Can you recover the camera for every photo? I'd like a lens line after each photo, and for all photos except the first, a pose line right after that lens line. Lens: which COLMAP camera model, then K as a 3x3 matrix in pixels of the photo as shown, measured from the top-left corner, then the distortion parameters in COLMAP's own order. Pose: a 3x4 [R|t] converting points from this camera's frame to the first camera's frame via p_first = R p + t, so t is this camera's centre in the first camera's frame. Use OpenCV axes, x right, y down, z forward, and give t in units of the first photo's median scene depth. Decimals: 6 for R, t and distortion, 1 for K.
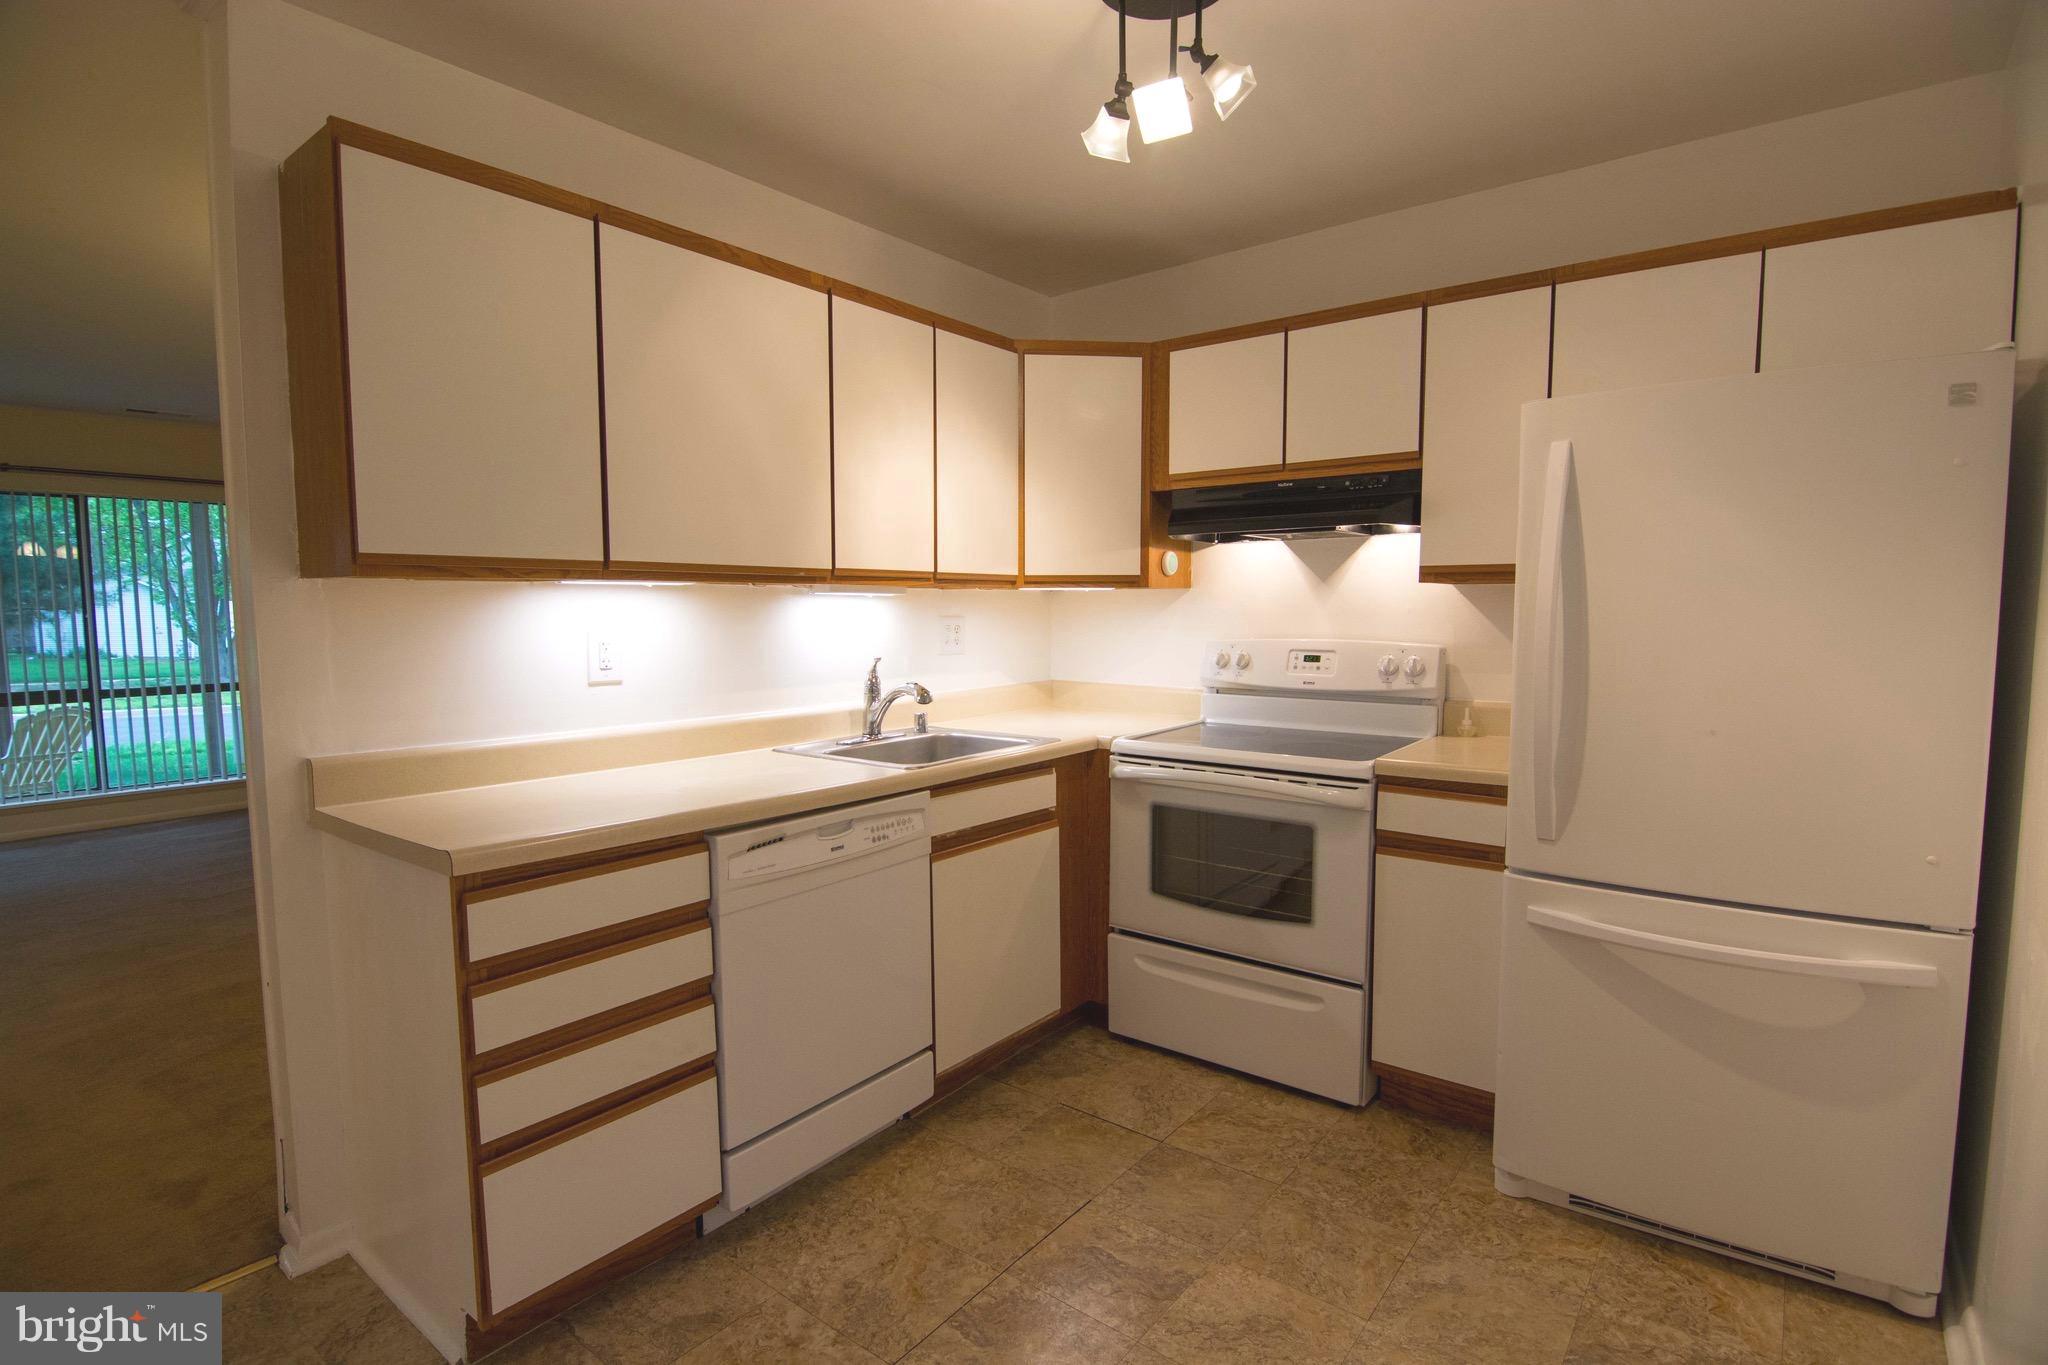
lens RADIAL K [[989.4, 0, 1023.6], [0, 989.4, 683.5], [0, 0, 1]] dist [-0.014223, -0.004377]
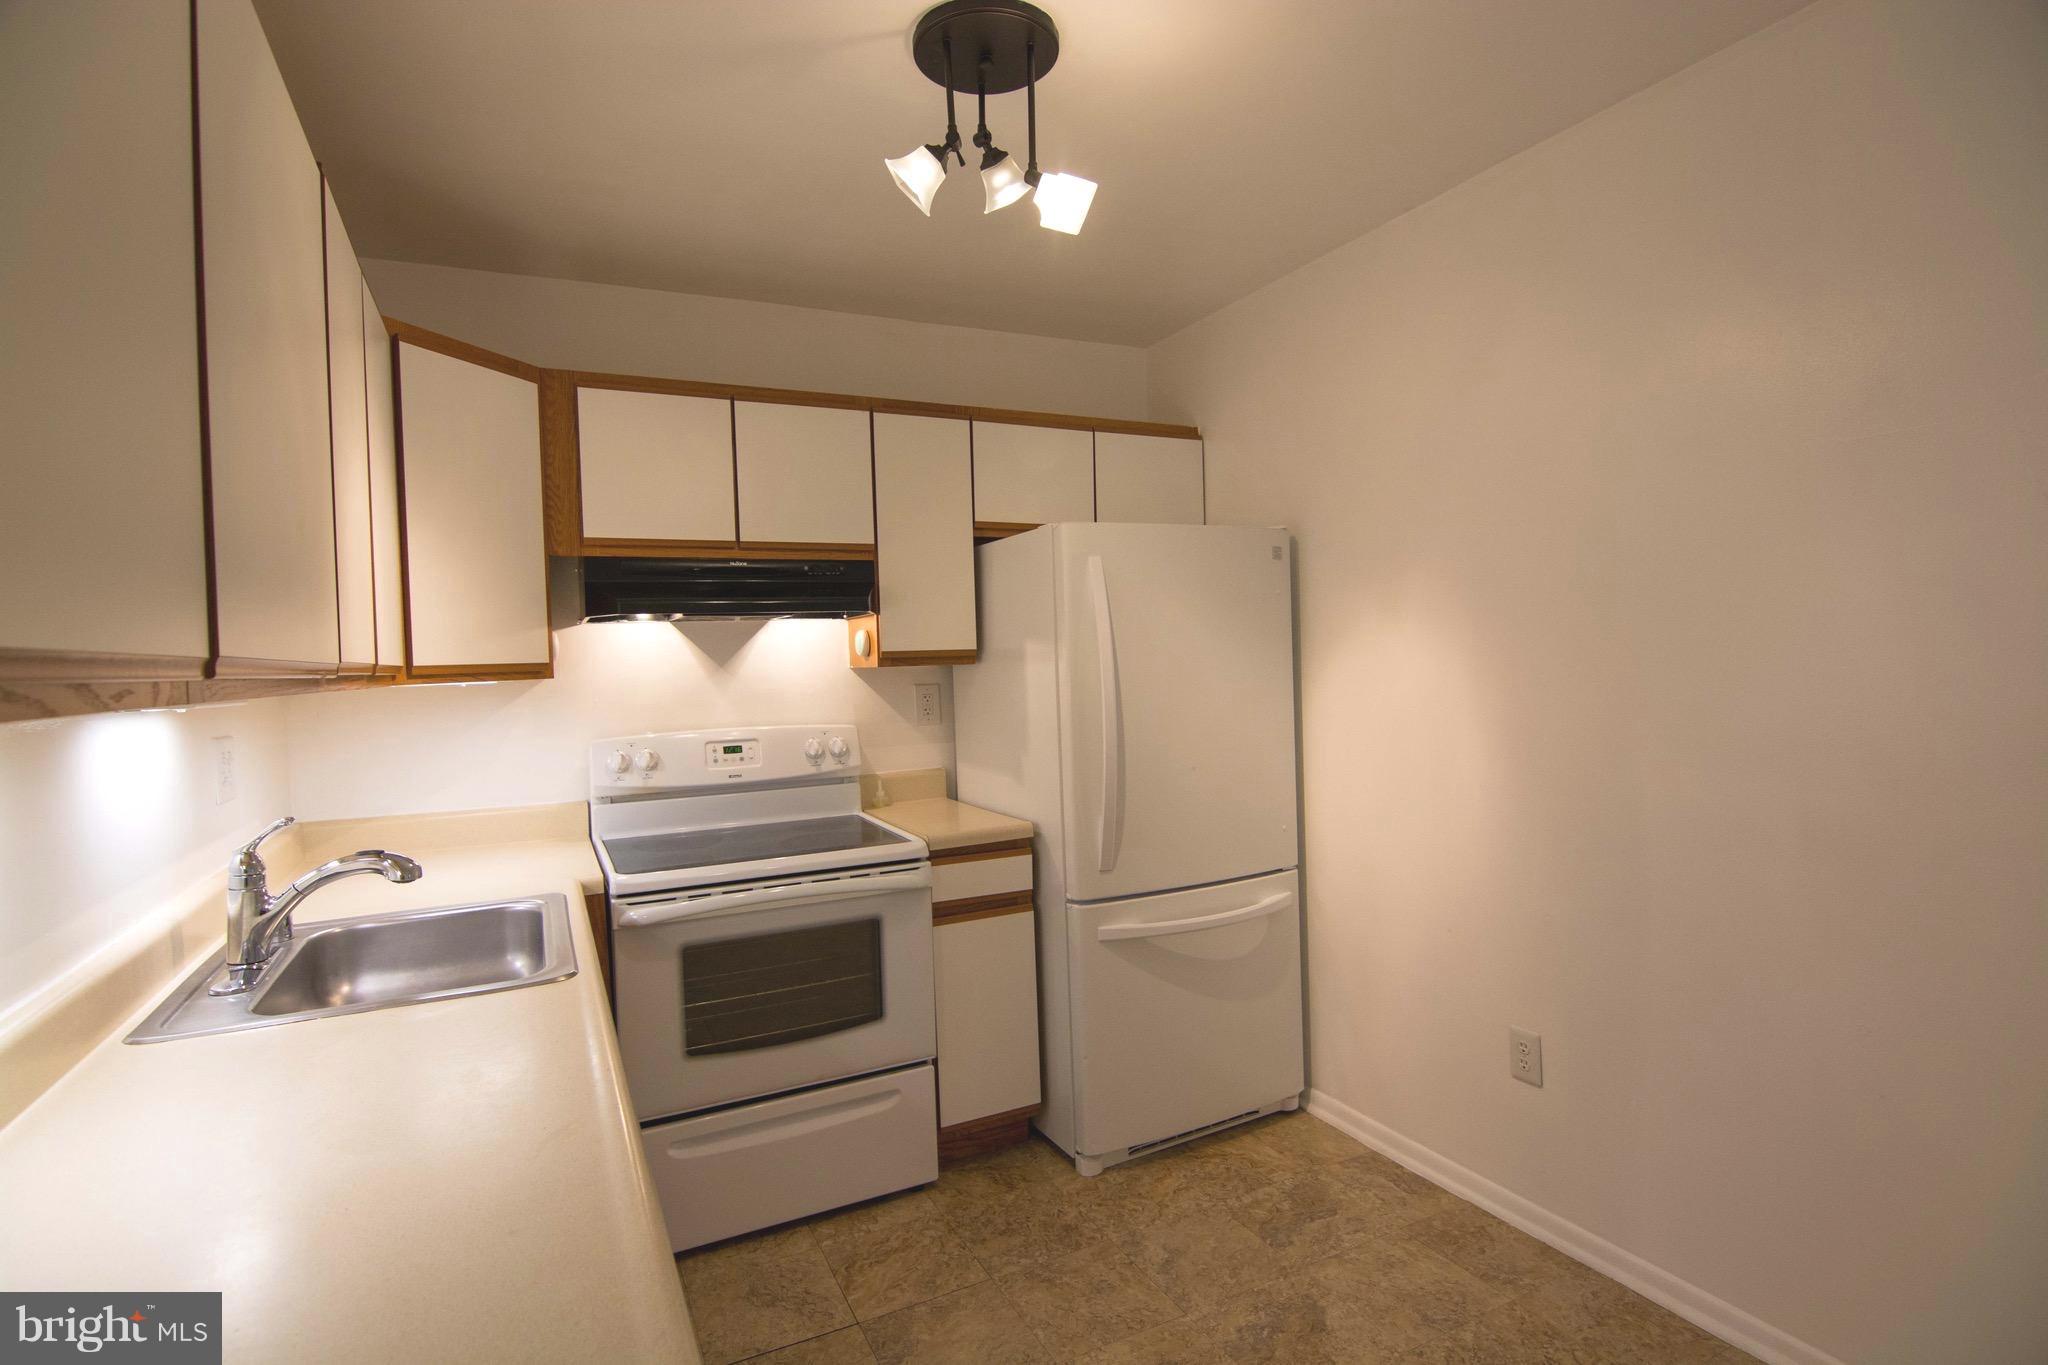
lens RADIAL K [[989.4, 0, 1021.7], [0, 989.4, 684.2], [0, 0, 1]] dist [-0.014223, -0.004377]
pose [[0.438809, -0.035113, 0.897894, -0.494912], [0.100693, 0.994864, -0.010304, -0.058460], [-0.892921, 0.094934, 0.440091, 0.404797]]
